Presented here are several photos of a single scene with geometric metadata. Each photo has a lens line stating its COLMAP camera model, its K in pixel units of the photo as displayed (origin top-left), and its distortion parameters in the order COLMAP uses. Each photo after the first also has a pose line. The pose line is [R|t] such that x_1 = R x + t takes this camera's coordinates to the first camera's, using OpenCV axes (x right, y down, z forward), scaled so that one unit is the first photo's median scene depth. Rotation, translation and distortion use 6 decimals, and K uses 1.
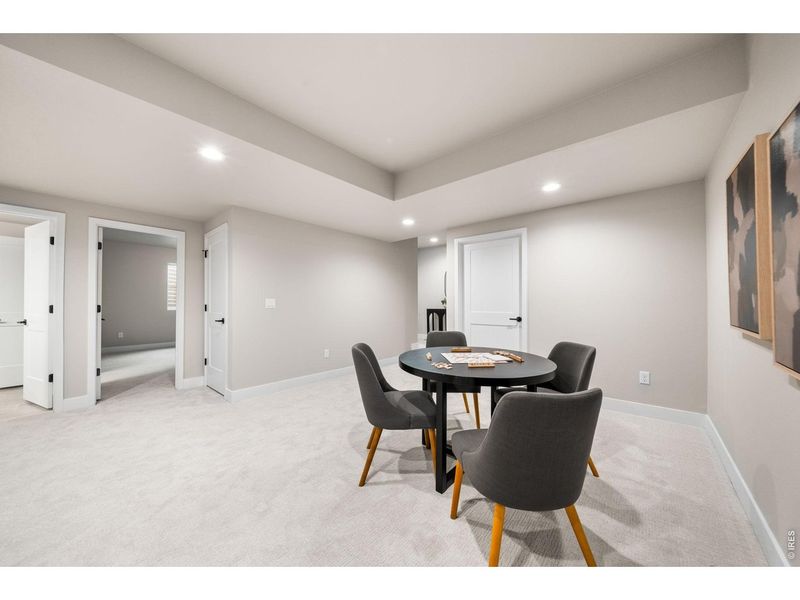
lens RADIAL K [[284.9, 0, 402.4], [0, 284.9, 301.7], [0, 0, 1]] dist [-0.002246, -0.000461]
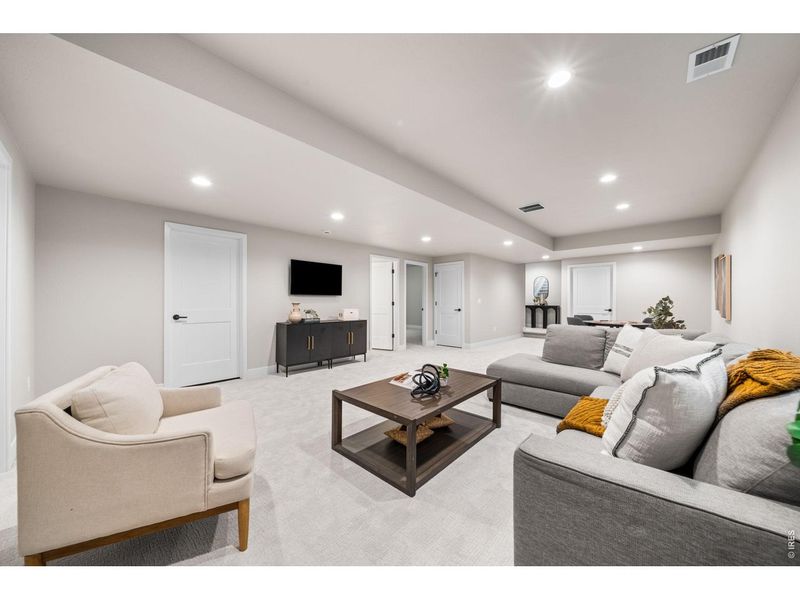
lens RADIAL K [[284.9, 0, 397.5], [0, 284.9, 298.3], [0, 0, 1]] dist [-0.002246, -0.000461]
pose [[0.999432, 0.005456, -0.033245, -0.939130], [-0.005170, 0.999949, 0.008701, -0.026755], [0.033290, -0.008525, 0.999409, -0.933288]]
